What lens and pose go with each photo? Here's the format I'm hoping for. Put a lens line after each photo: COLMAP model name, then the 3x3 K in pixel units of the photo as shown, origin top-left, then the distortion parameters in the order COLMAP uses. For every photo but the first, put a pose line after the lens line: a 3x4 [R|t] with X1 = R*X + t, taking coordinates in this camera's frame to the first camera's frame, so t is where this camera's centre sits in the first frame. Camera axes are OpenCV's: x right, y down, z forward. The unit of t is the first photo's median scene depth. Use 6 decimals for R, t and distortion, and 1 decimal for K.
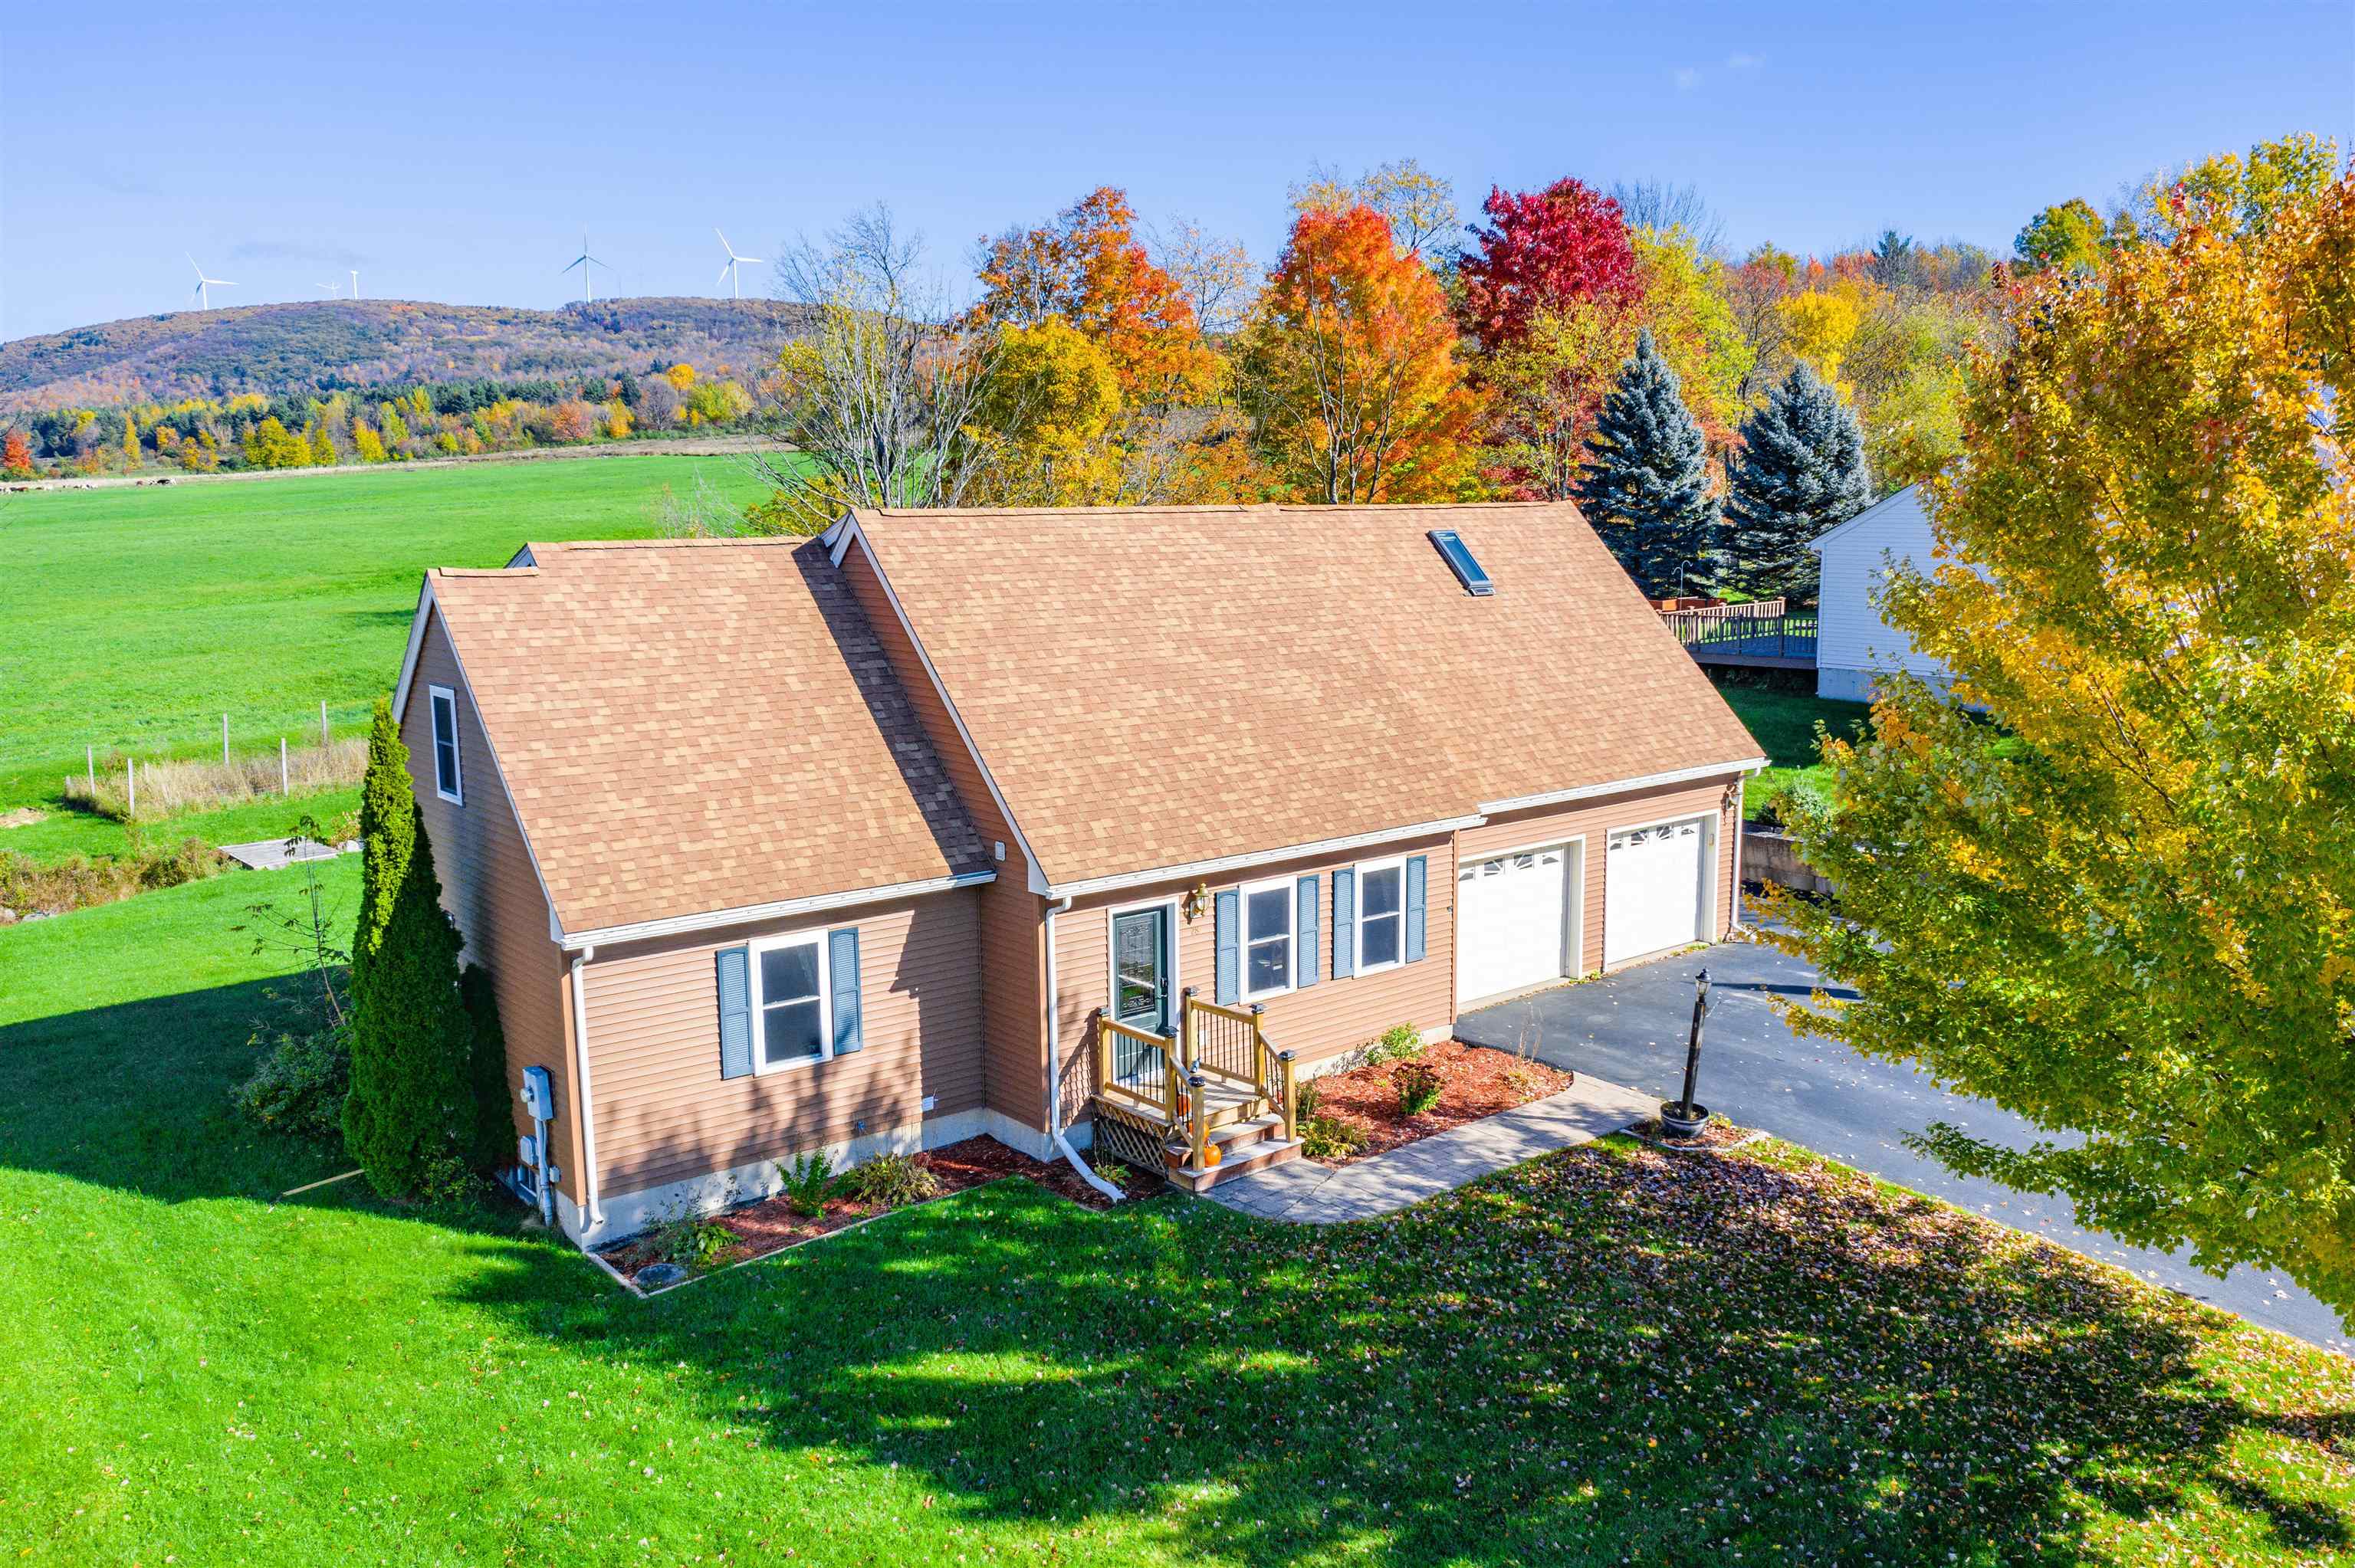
lens RADIAL K [[1836.0, 0, 1181.8], [0, 1836.0, 788.9], [0, 0, 1]] dist [-0.021837, 0.002734]
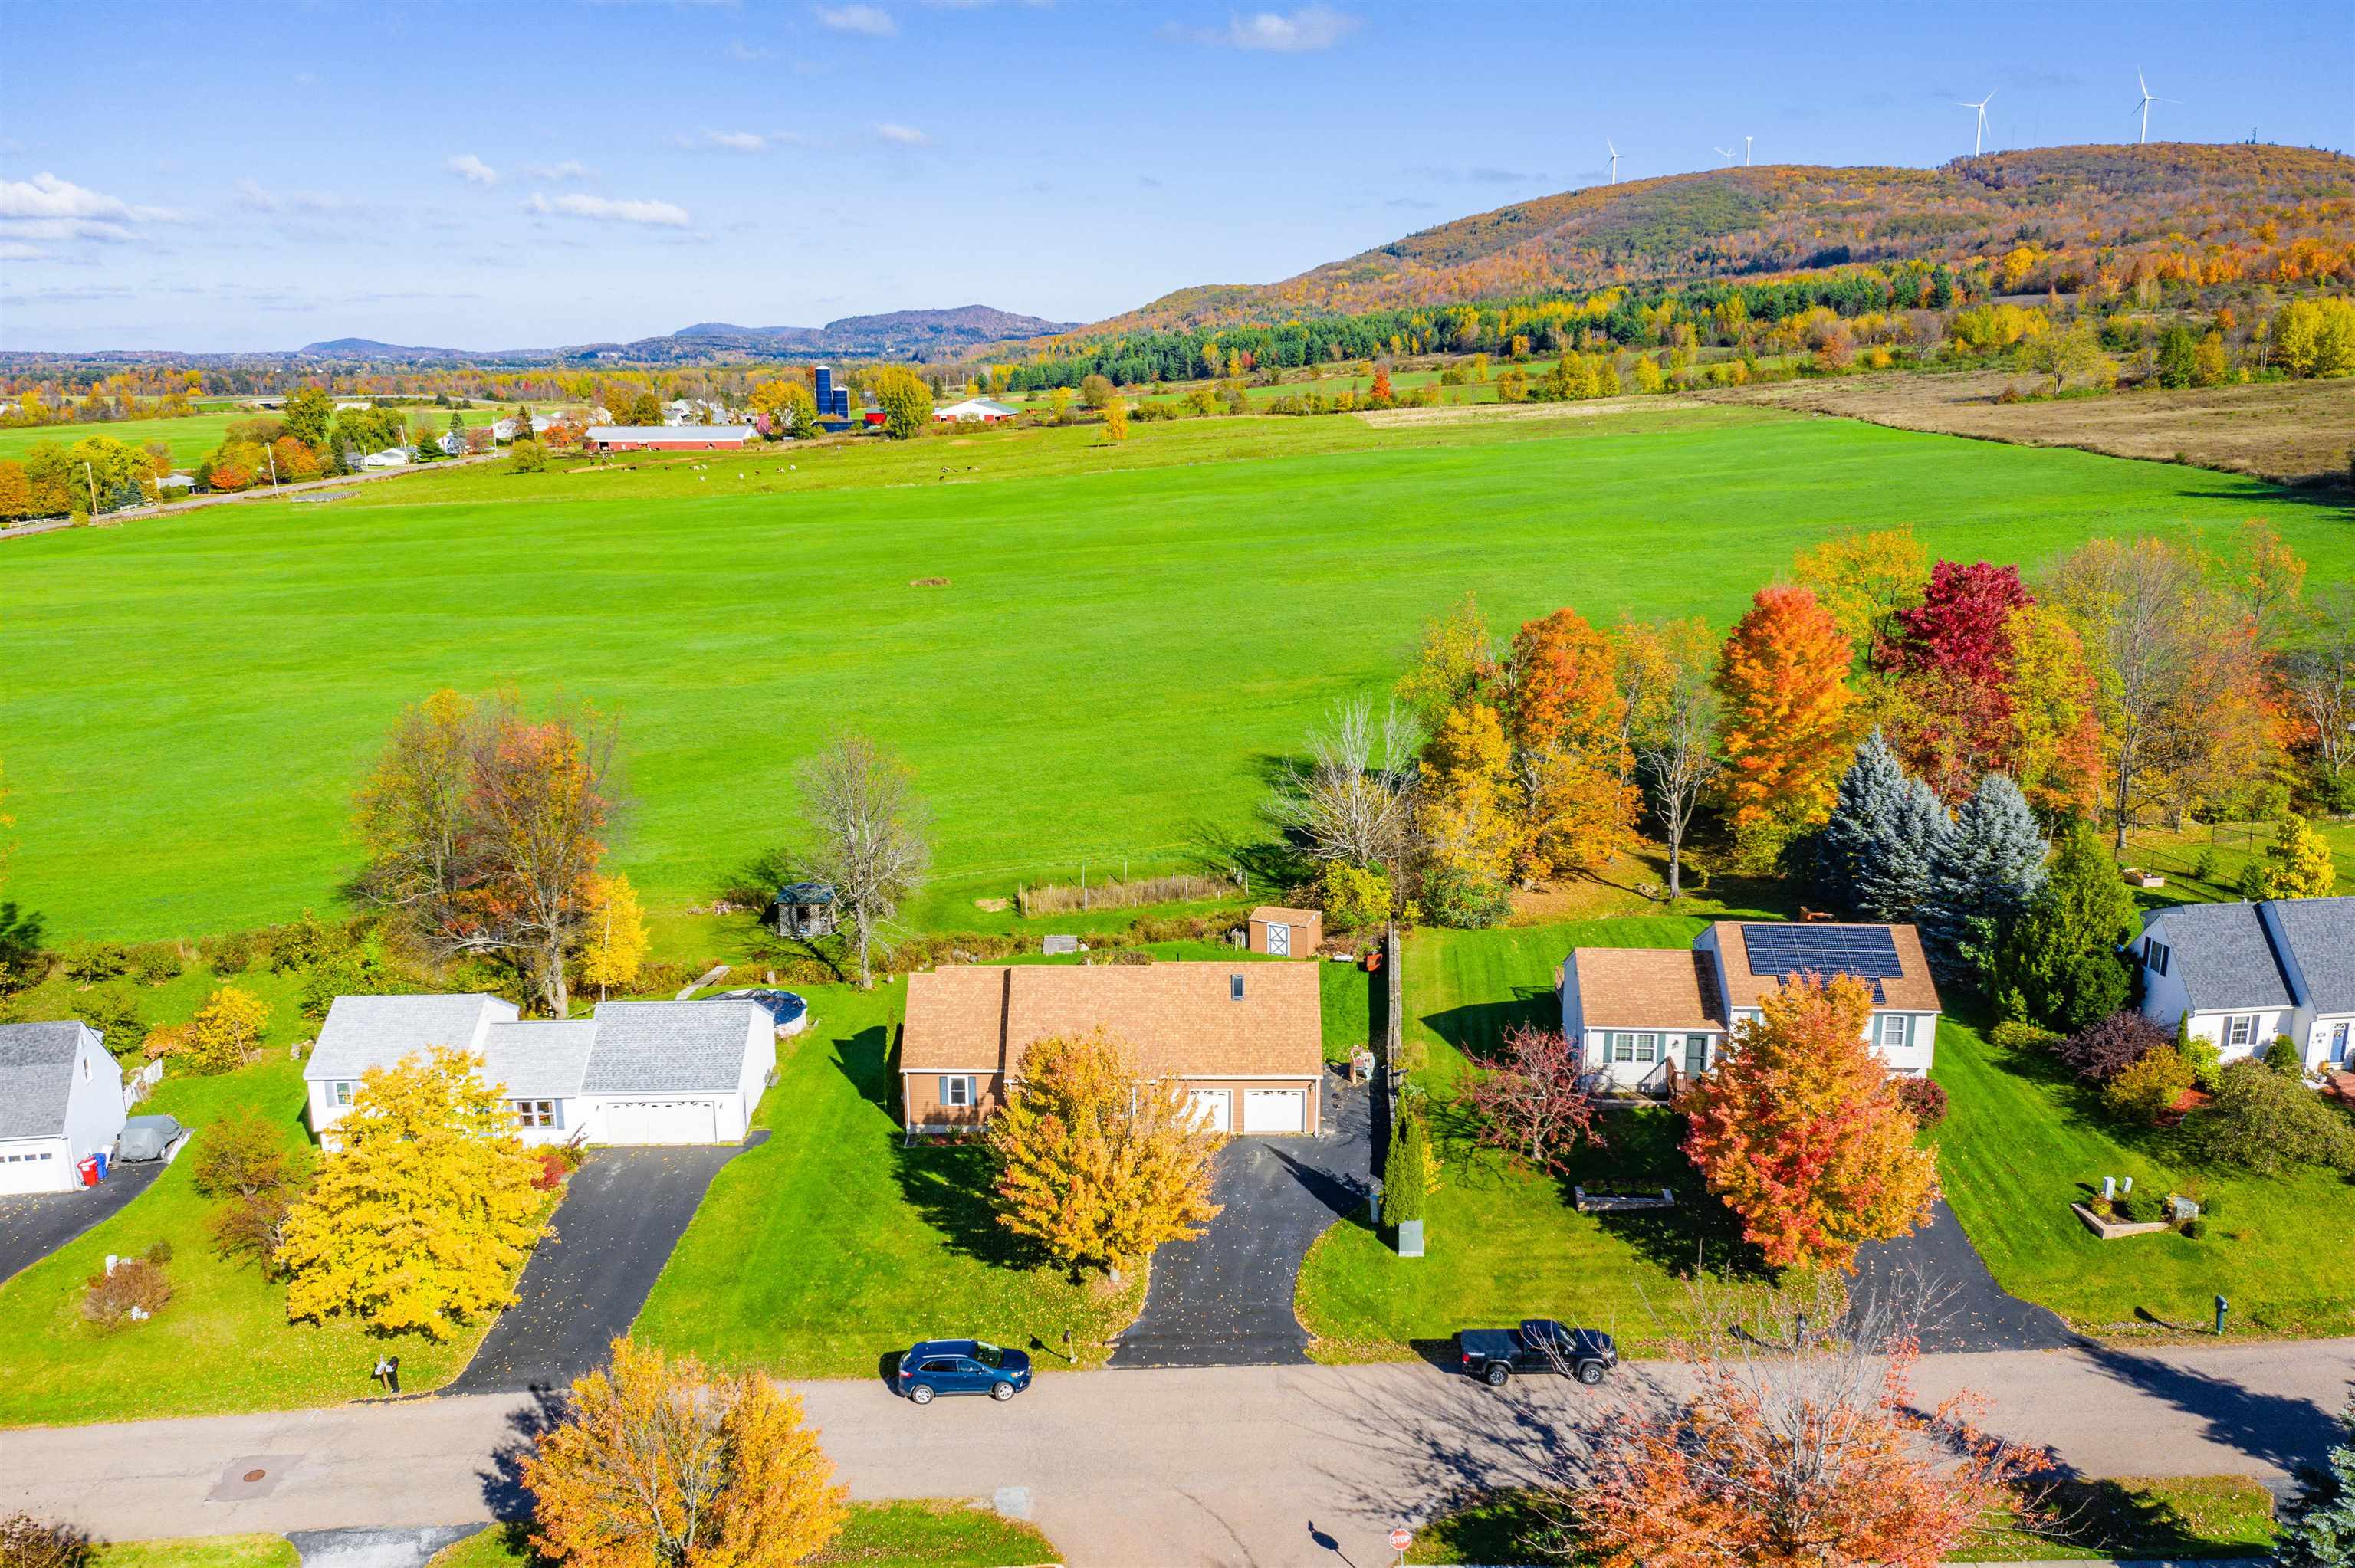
lens RADIAL K [[1836.0, 0, 1181.8], [0, 1836.0, 788.9], [0, 0, 1]] dist [-0.021837, 0.002734]
pose [[0.757294, 0.153734, -0.634722, 0.099471], [-0.100660, 0.987761, 0.119144, -0.040734], [0.645270, -0.026336, 0.763500, -0.068910]]
